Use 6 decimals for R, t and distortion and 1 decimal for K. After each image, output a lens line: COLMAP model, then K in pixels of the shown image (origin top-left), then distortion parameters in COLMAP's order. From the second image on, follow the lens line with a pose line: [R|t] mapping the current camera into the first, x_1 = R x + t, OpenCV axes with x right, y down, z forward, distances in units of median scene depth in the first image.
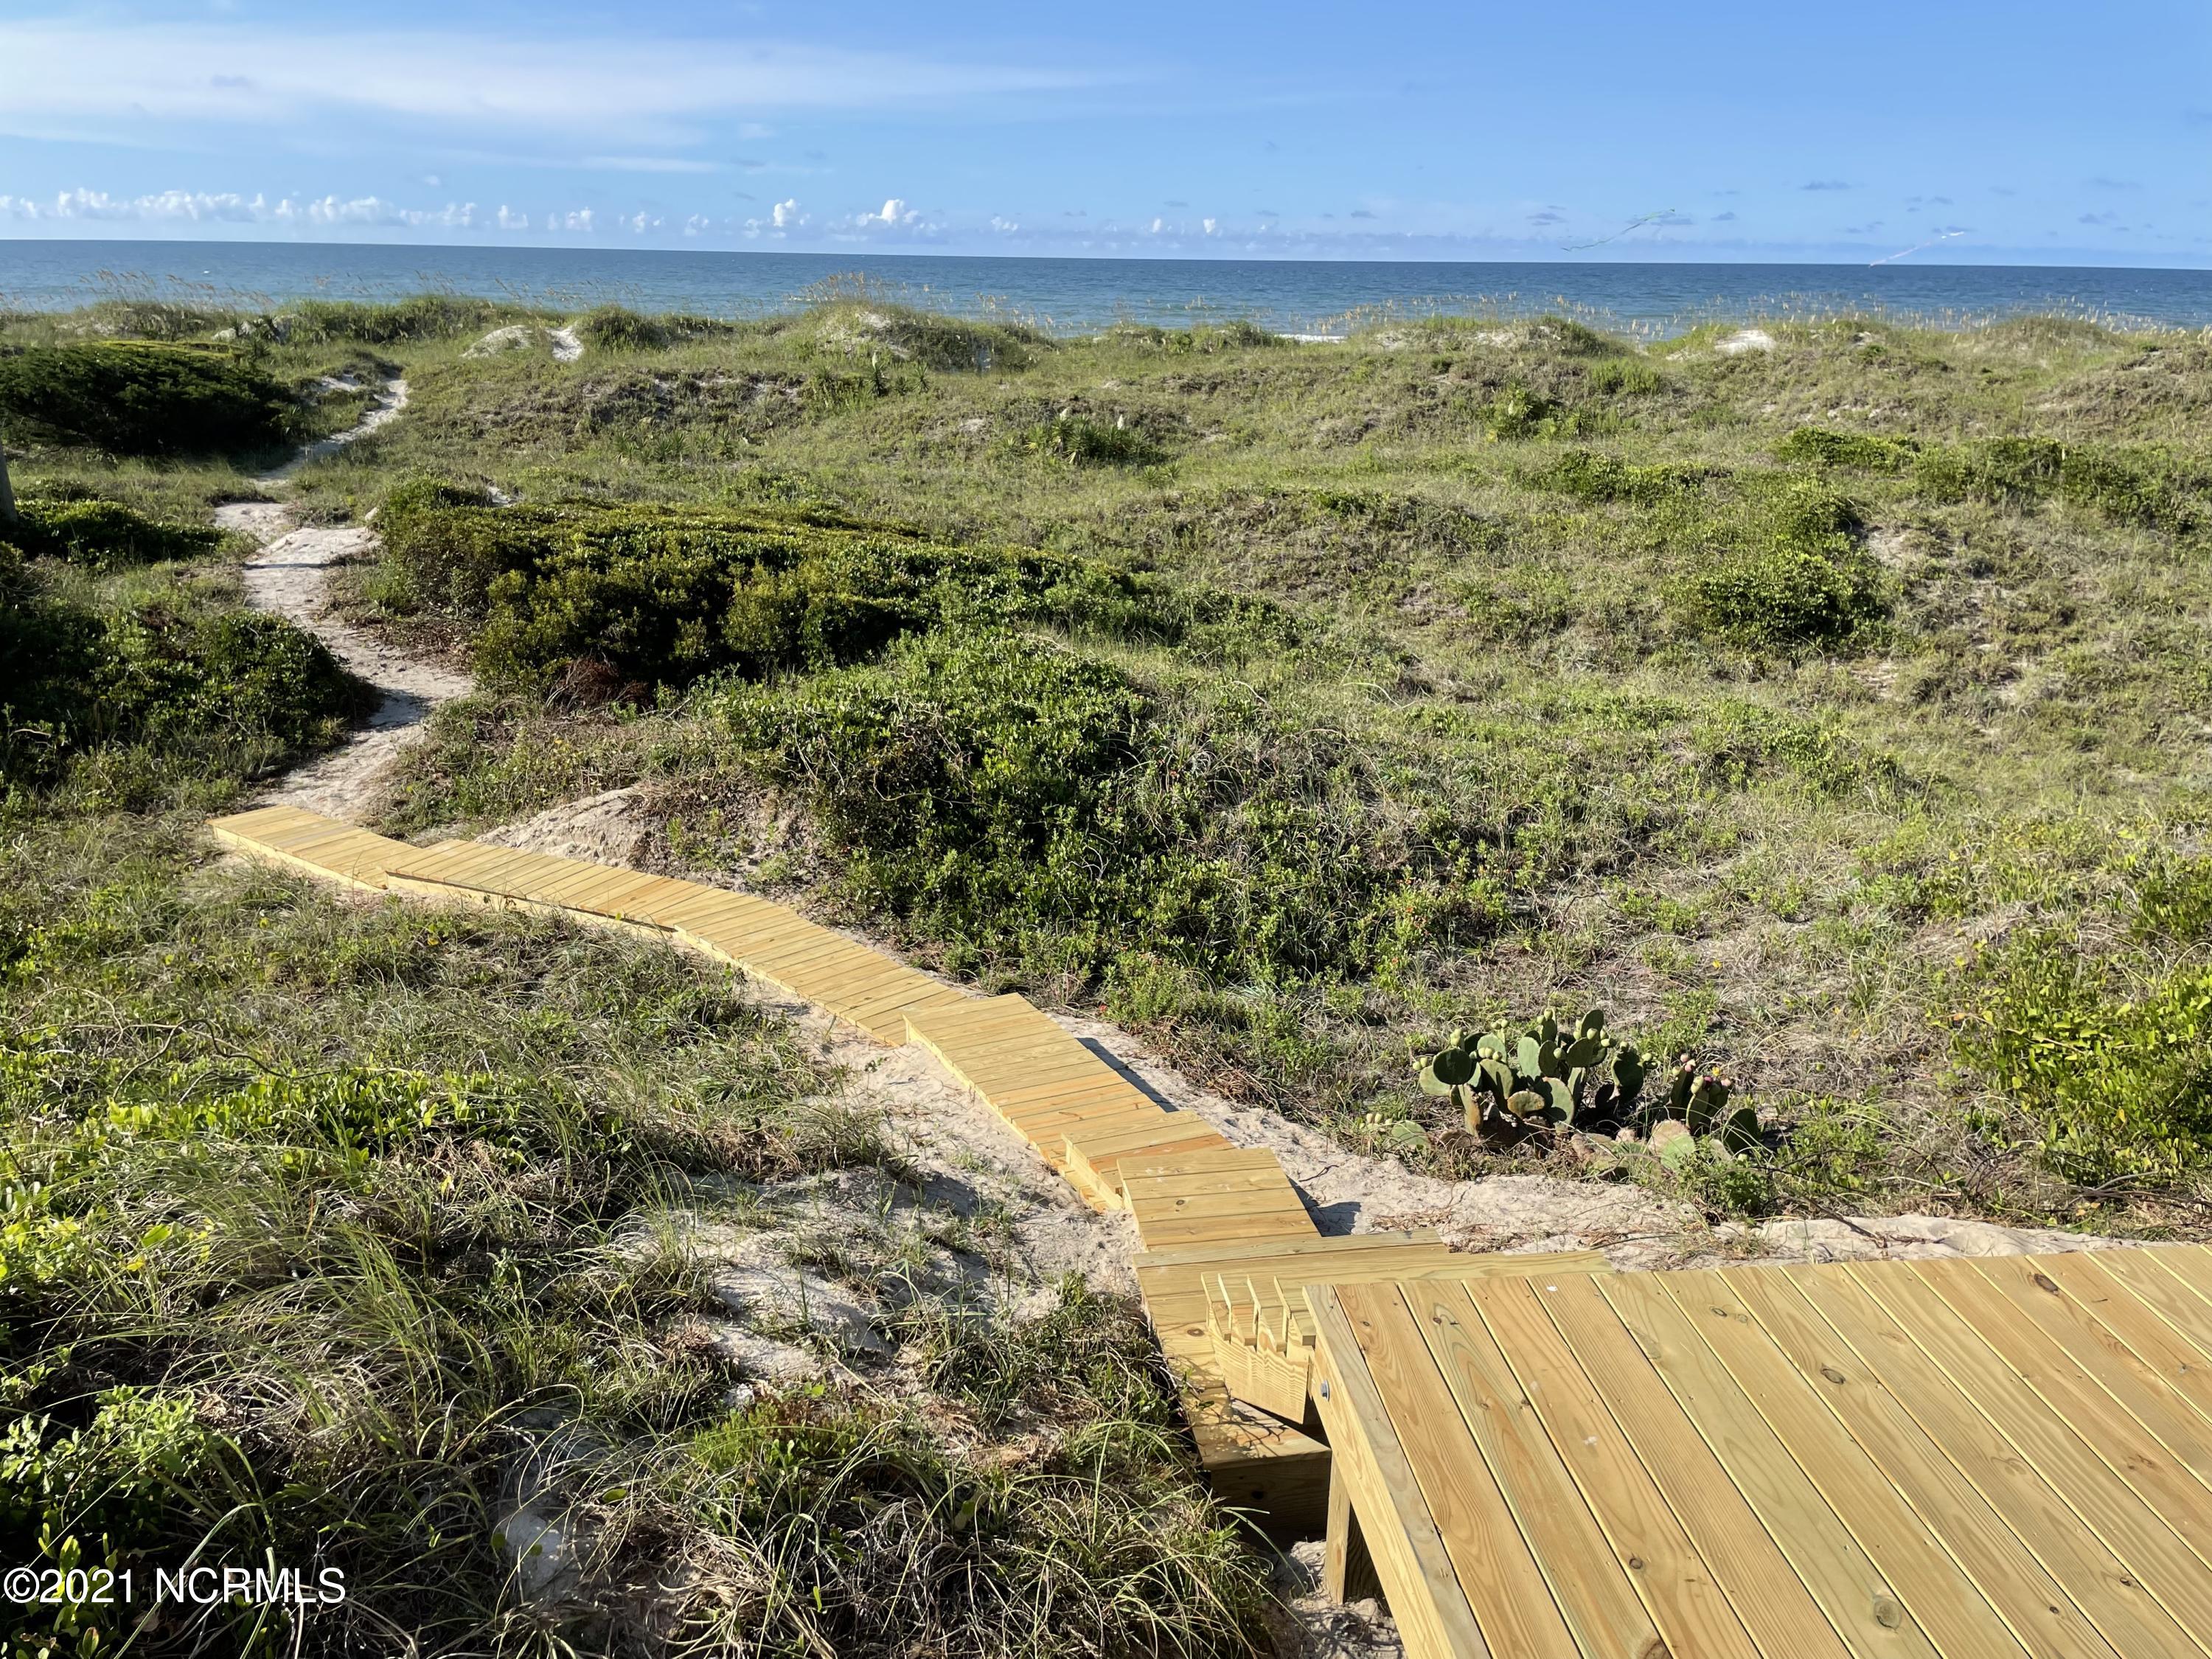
lens RADIAL K [[1665.6, 0, 1095.0], [0, 1665.6, 808.3], [0, 0, 1]] dist [0.092834, -0.119036]
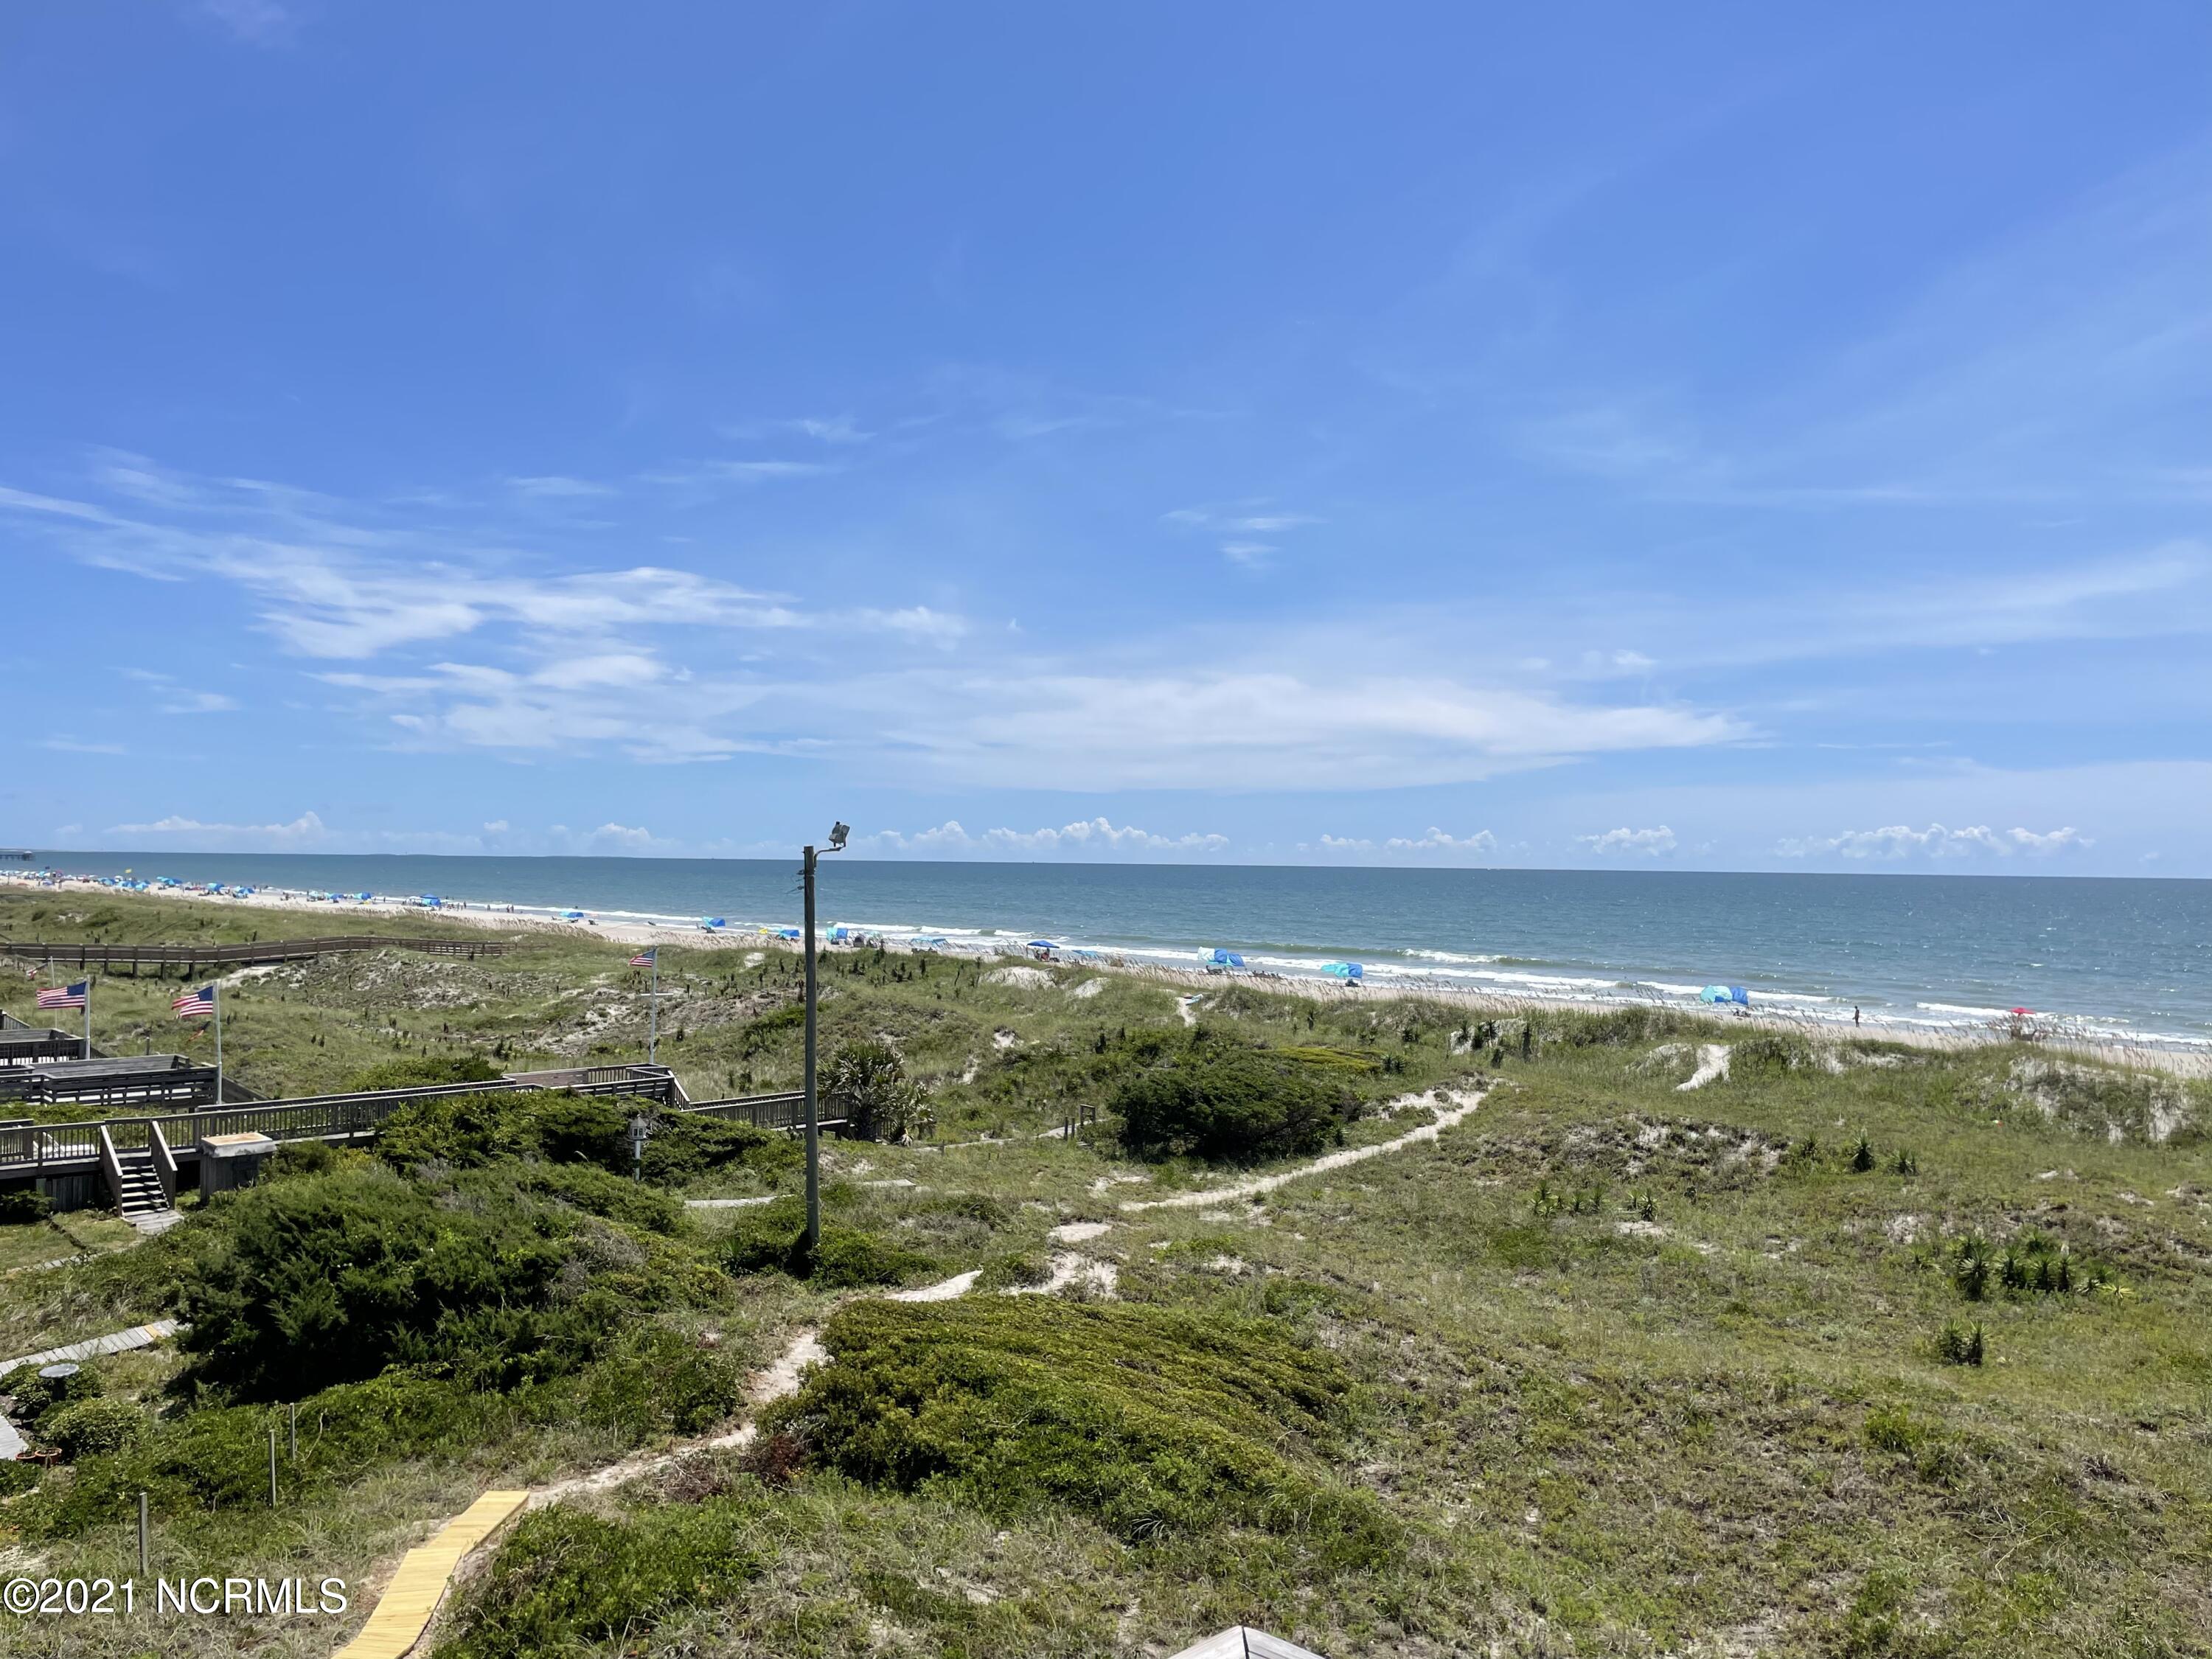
lens RADIAL K [[1665.6, 0, 1098.9], [0, 1665.6, 839.5], [0, 0, 1]] dist [0.092834, -0.119036]
pose [[0.646900, -0.012323, -0.762475, 0.441948], [-0.245743, 0.943161, -0.223737, -0.138201], [0.721894, 0.332109, 0.607102, 0.055787]]
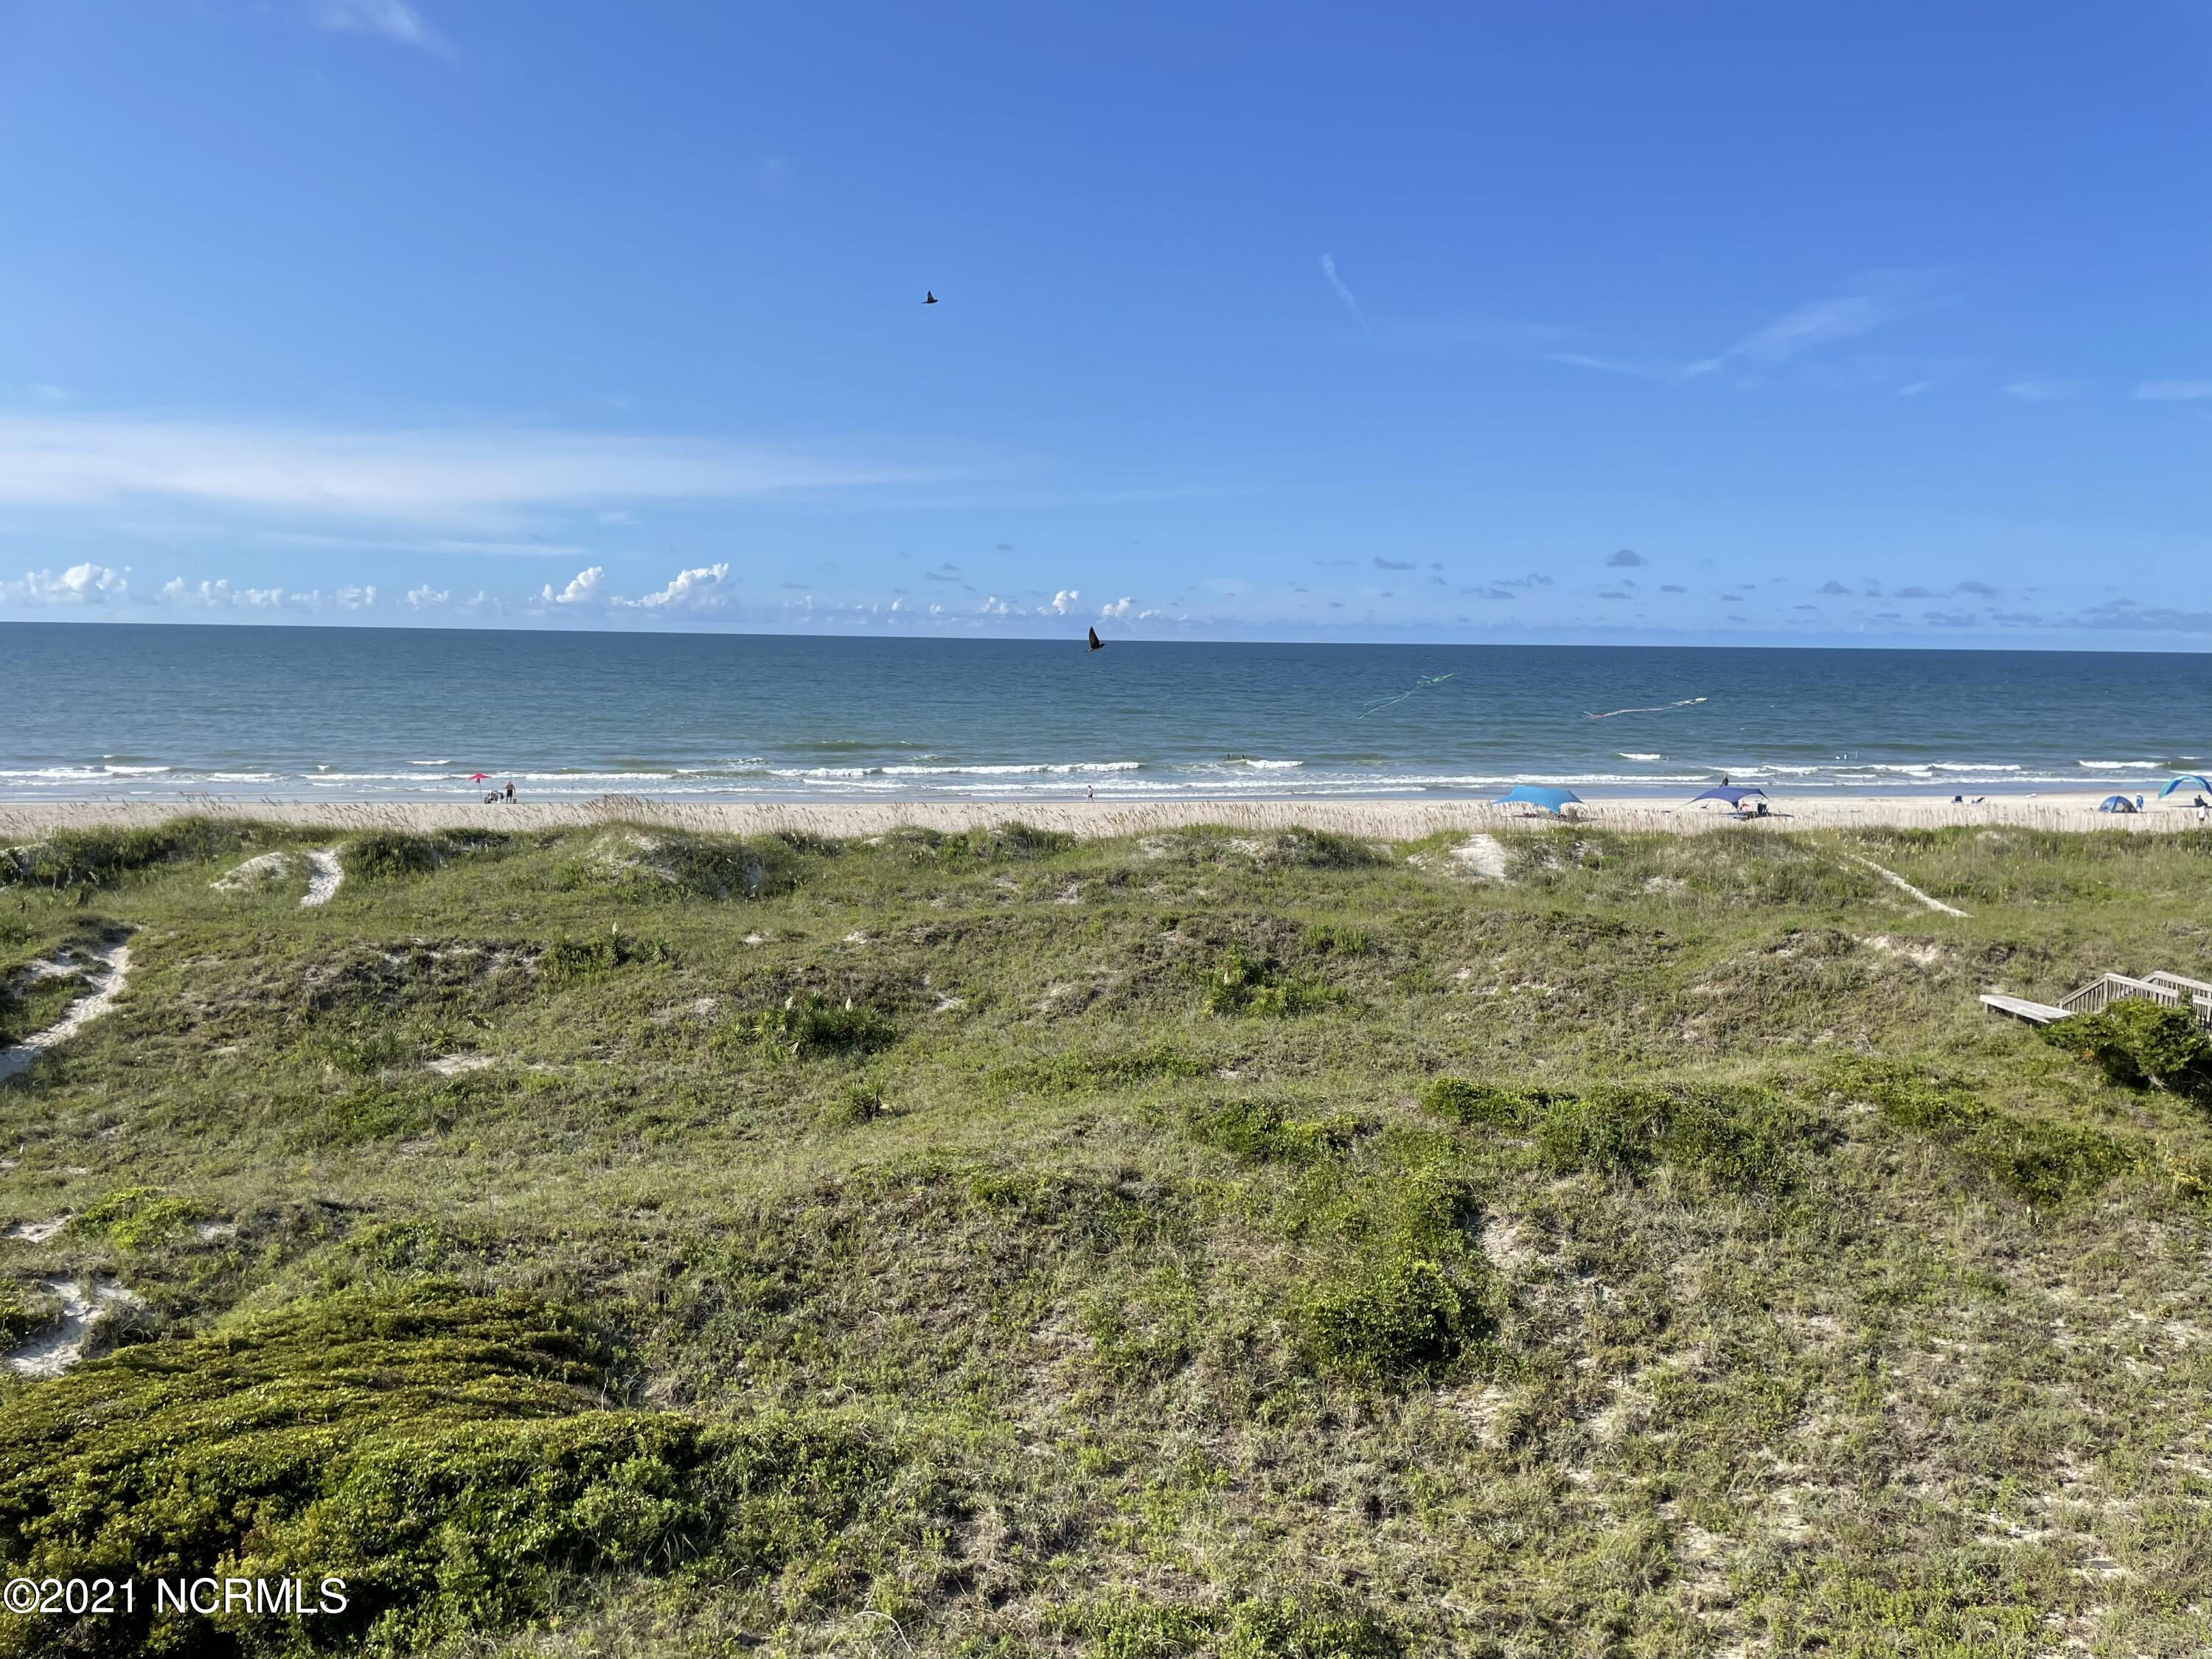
lens RADIAL K [[1665.6, 0, 1110.4], [0, 1665.6, 834.7], [0, 0, 1]] dist [0.092834, -0.119036]
pose [[0.995222, -0.009841, 0.097136, 0.093390], [0.029148, 0.979482, -0.199411, -0.150296], [-0.093181, 0.201289, 0.975090, -0.041334]]
